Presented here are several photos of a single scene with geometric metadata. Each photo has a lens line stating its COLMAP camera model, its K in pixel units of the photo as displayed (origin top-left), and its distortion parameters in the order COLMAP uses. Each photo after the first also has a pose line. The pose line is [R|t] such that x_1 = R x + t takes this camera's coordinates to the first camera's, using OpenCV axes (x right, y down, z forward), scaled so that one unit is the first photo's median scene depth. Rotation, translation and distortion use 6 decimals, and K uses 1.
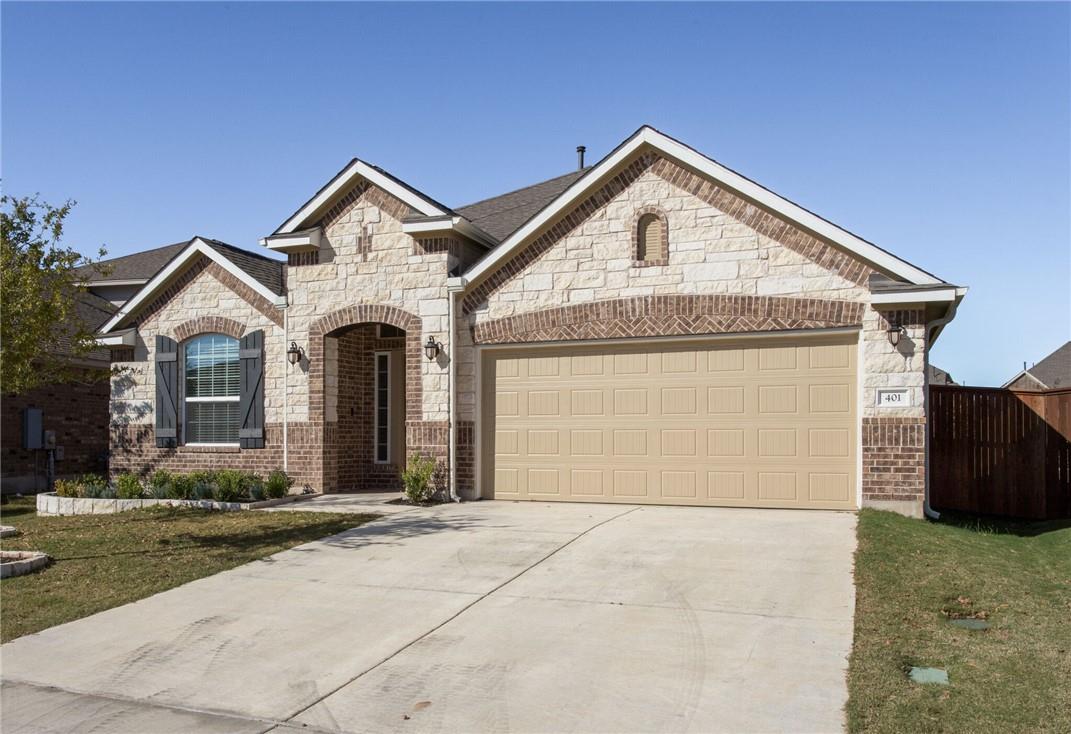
lens RADIAL K [[1030.4, 0, 529.7], [0, 1030.4, 436.4], [0, 0, 1]] dist [0.016871, 0.000000]
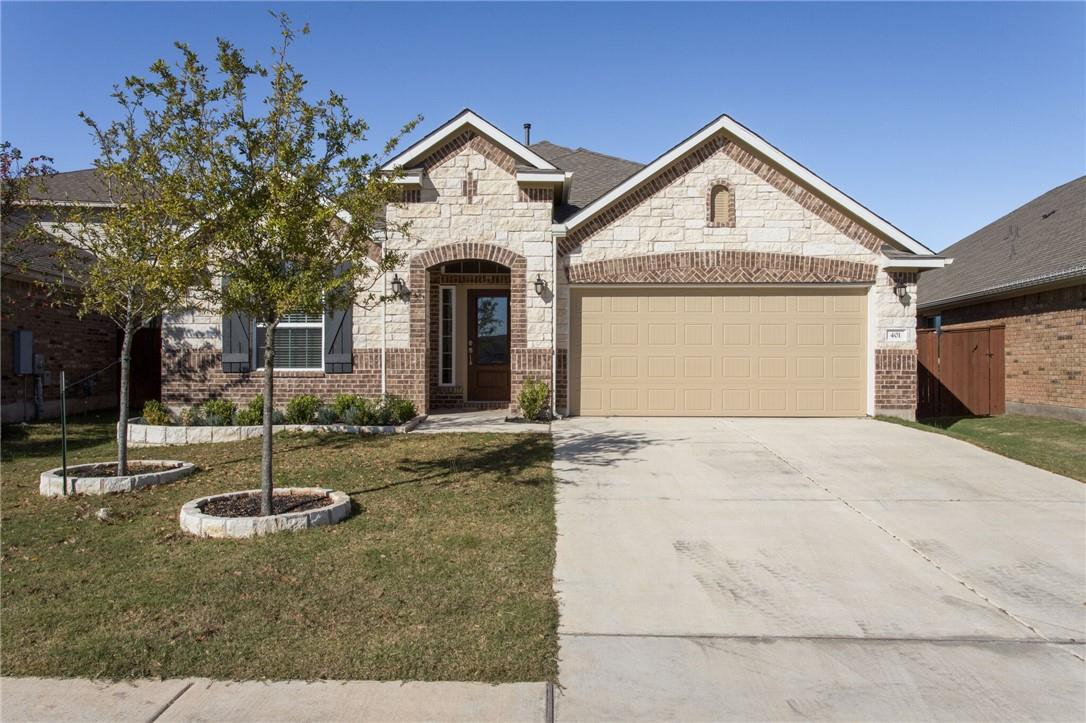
lens RADIAL K [[779.2, 0, 543.0], [0, 779.2, 364.7], [0, 0, 1]] dist [-0.003171, 0.001507]
pose [[0.909452, -0.000966, 0.415808, -0.447535], [-0.002507, 0.999966, 0.007808, -0.003966], [-0.415802, -0.008143, 0.909419, 0.213286]]
